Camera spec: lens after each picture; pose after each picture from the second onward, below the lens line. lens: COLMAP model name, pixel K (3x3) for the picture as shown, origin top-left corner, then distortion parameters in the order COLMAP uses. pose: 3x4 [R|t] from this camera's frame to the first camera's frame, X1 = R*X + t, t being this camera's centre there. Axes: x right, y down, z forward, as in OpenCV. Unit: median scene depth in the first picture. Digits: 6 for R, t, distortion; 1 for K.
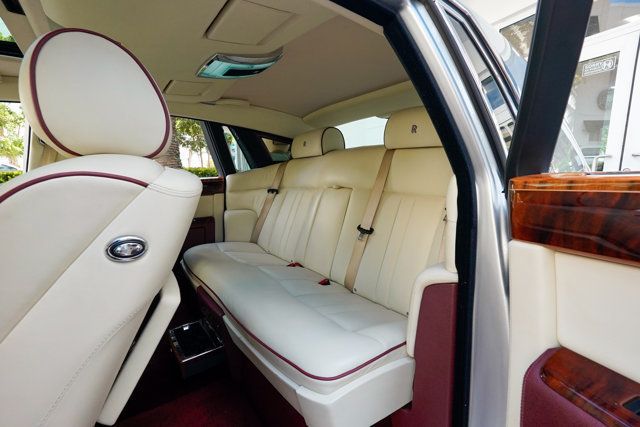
lens RADIAL K [[294.3, 0, 315.5], [0, 294.3, 215.8], [0, 0, 1]] dist [-0.017771, 0.010163]
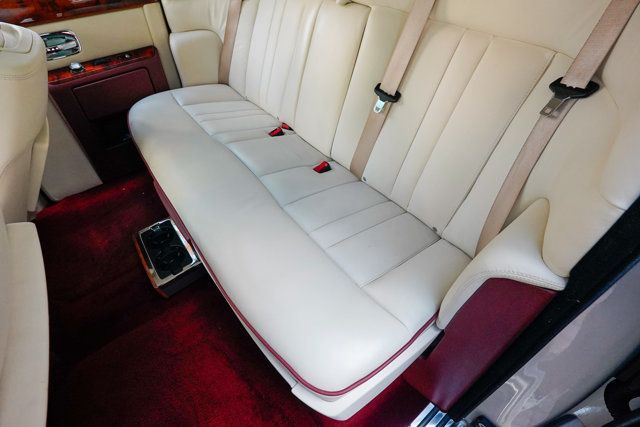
lens RADIAL K [[294.3, 0, 315.5], [0, 294.3, 215.8], [0, 0, 1]] dist [-0.017771, 0.010163]
pose [[0.999439, -0.033412, 0.002230, 0.004629], [0.025069, 0.790720, 0.611665, -0.110702], [-0.022200, -0.611266, 0.791114, 0.287123]]
